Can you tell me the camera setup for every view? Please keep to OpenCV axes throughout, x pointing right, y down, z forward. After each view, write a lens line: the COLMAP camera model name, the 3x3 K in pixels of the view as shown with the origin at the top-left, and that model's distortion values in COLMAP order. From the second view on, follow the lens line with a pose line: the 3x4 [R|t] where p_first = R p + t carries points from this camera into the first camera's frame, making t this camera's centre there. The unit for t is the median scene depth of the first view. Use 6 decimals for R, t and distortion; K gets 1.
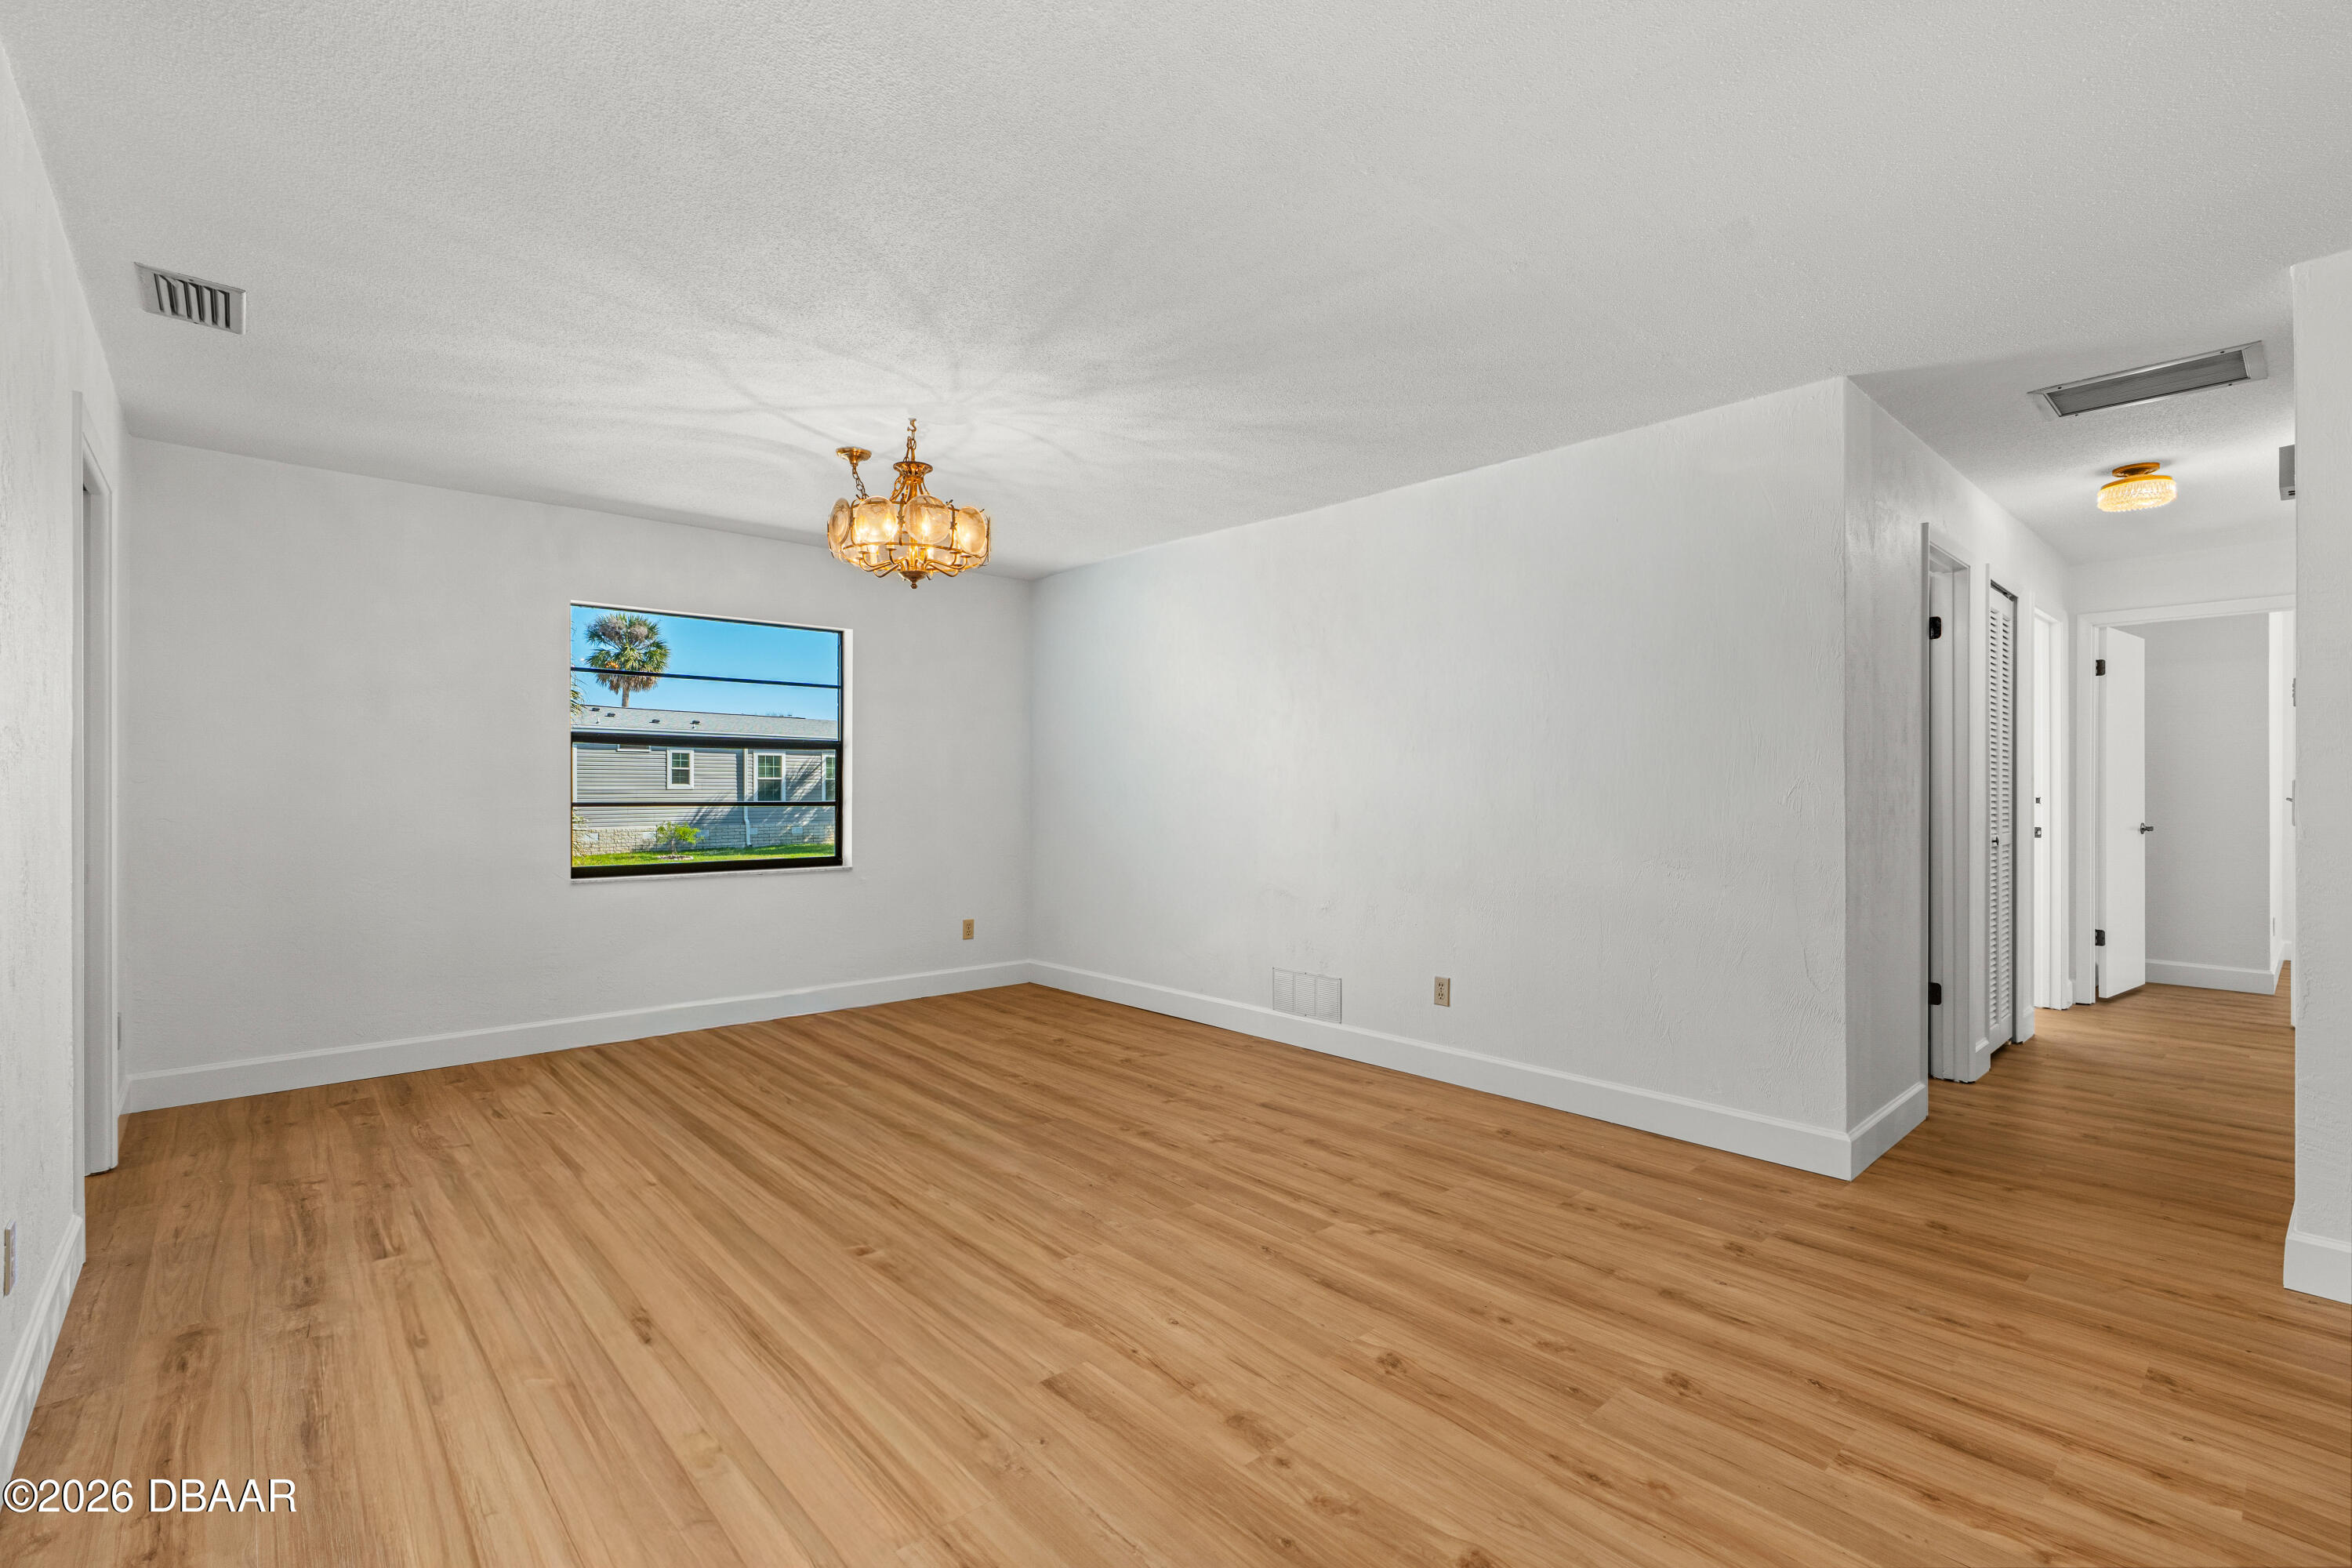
lens RADIAL K [[1065.2, 0, 1178.1], [0, 1065.2, 787.1], [0, 0, 1]] dist [-0.002566, 0.000607]
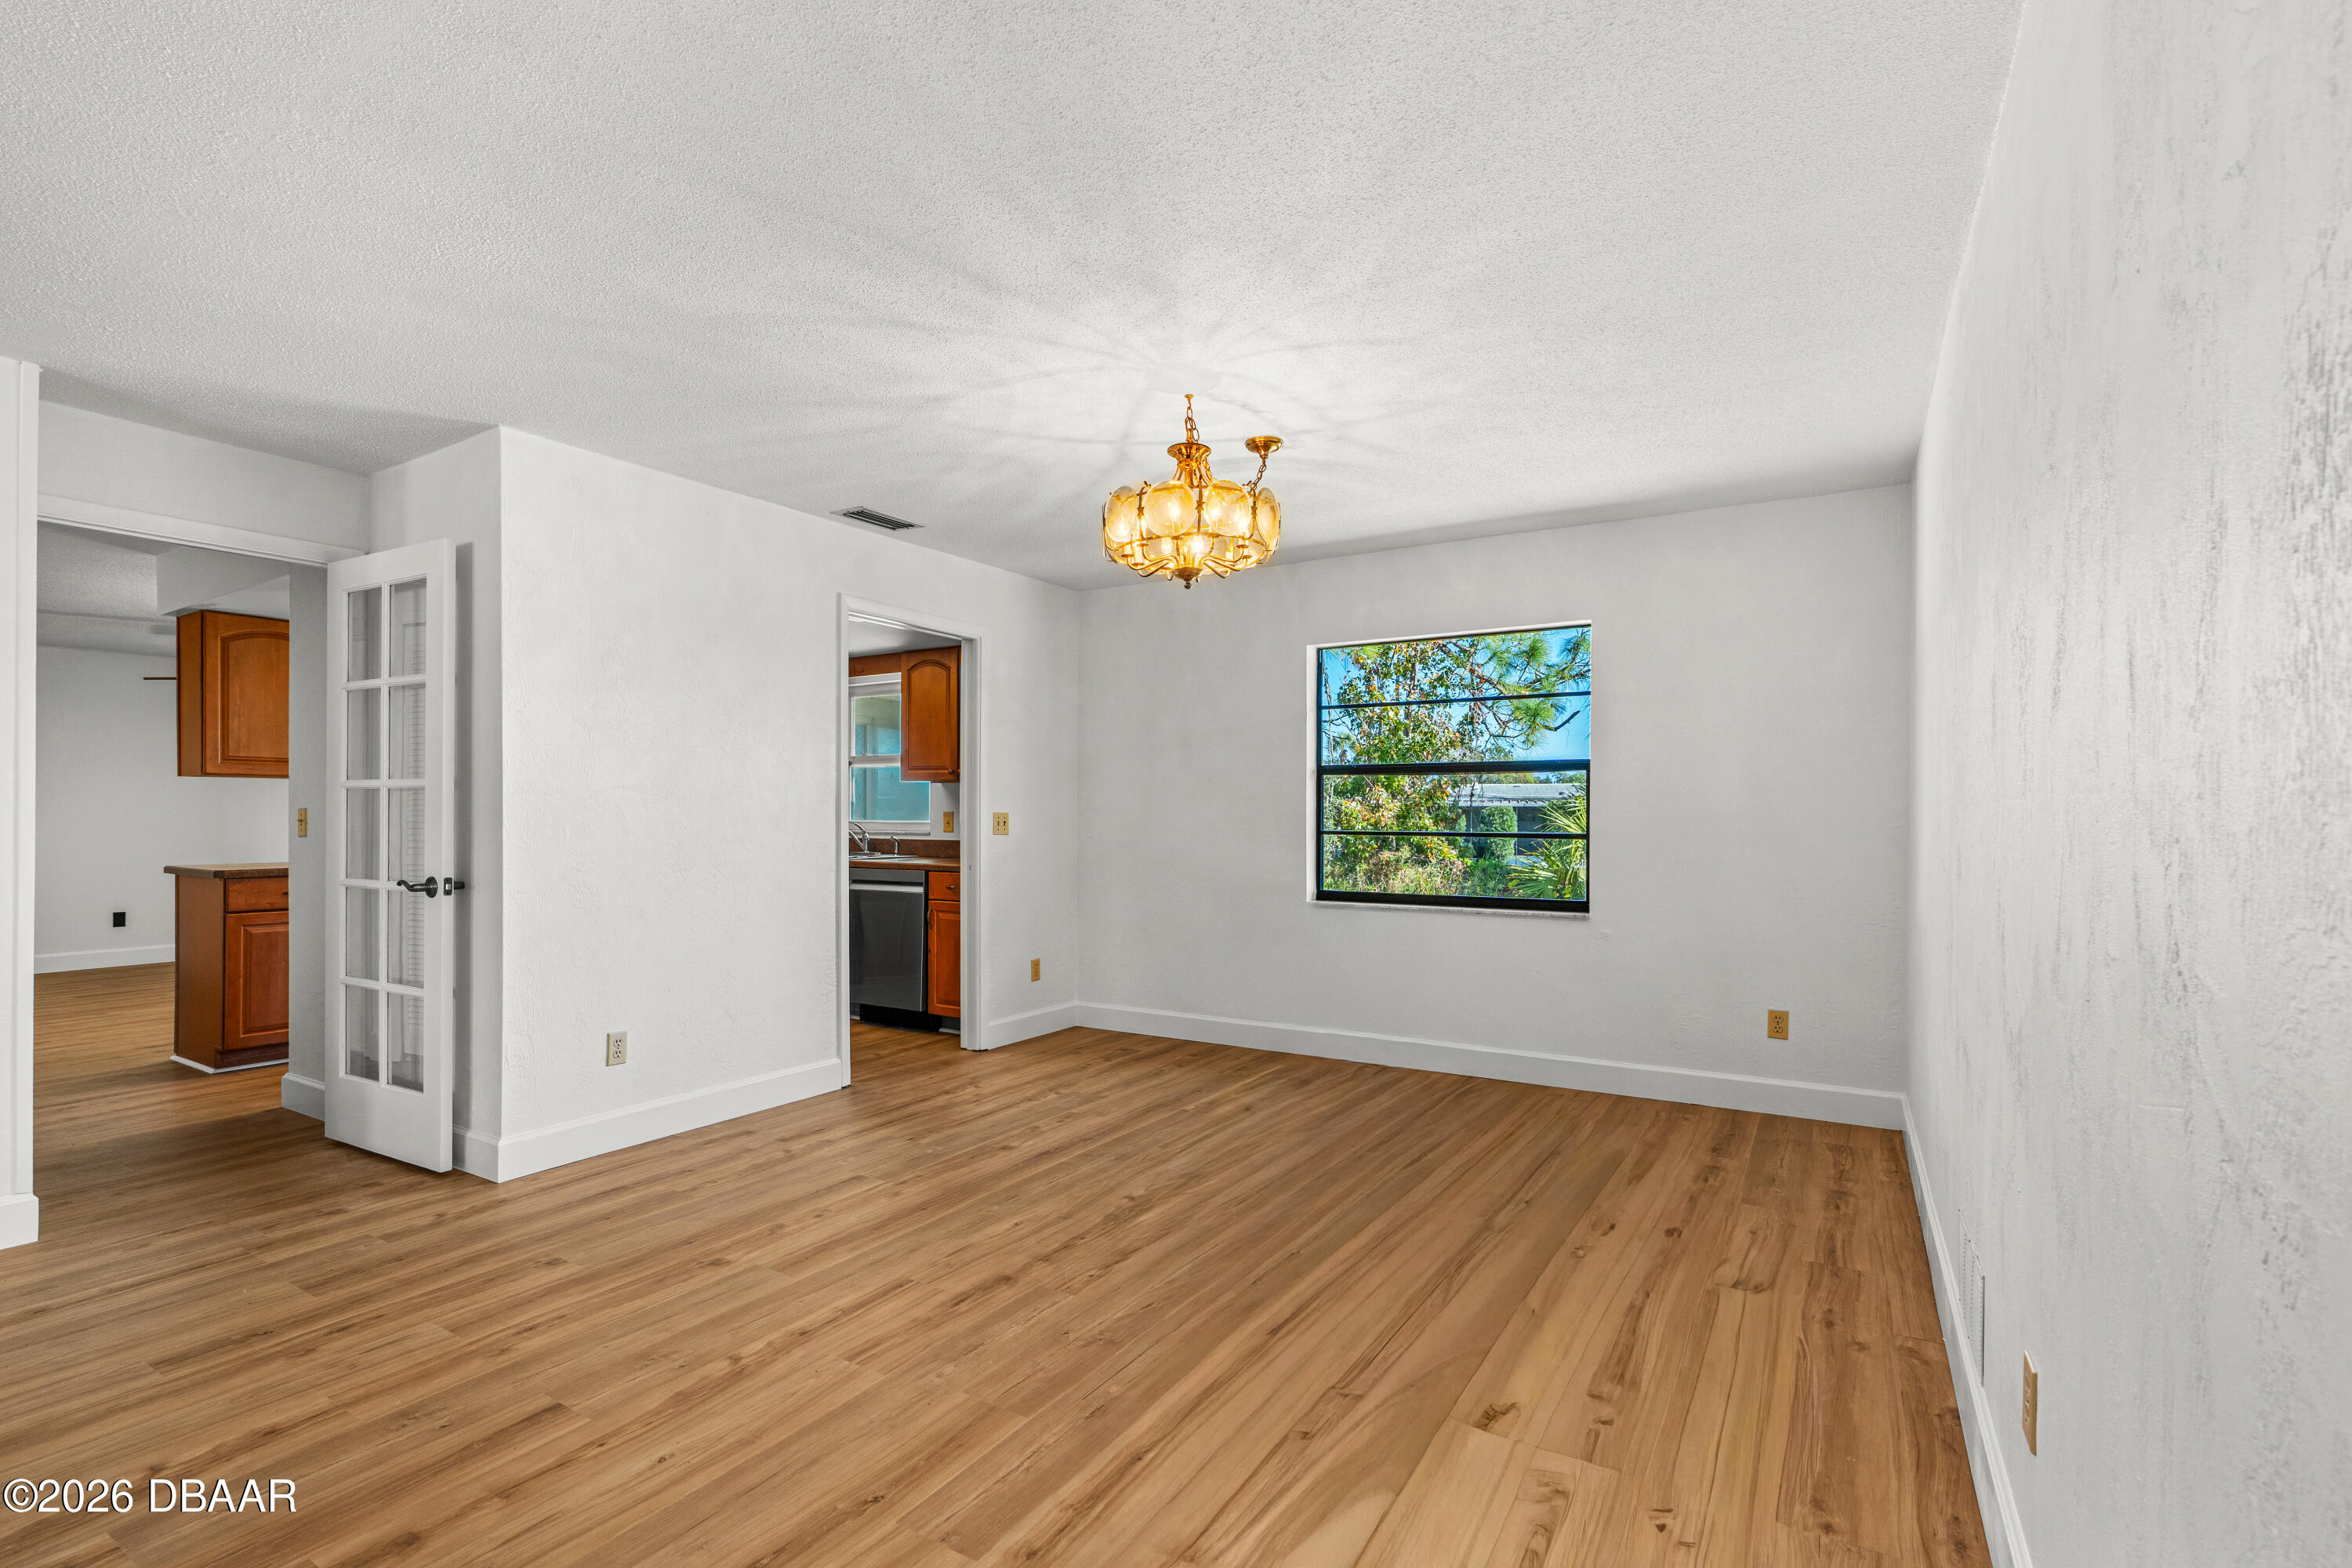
lens RADIAL K [[1065.2, 0, 1182.5], [0, 1065.2, 816.3], [0, 0, 1]] dist [-0.002566, 0.000607]
pose [[0.281251, 0.000037, -0.959634, 0.686598], [0.000430, 1.000000, 0.000165, -0.000253], [0.959634, -0.000459, 0.281251, 0.872526]]
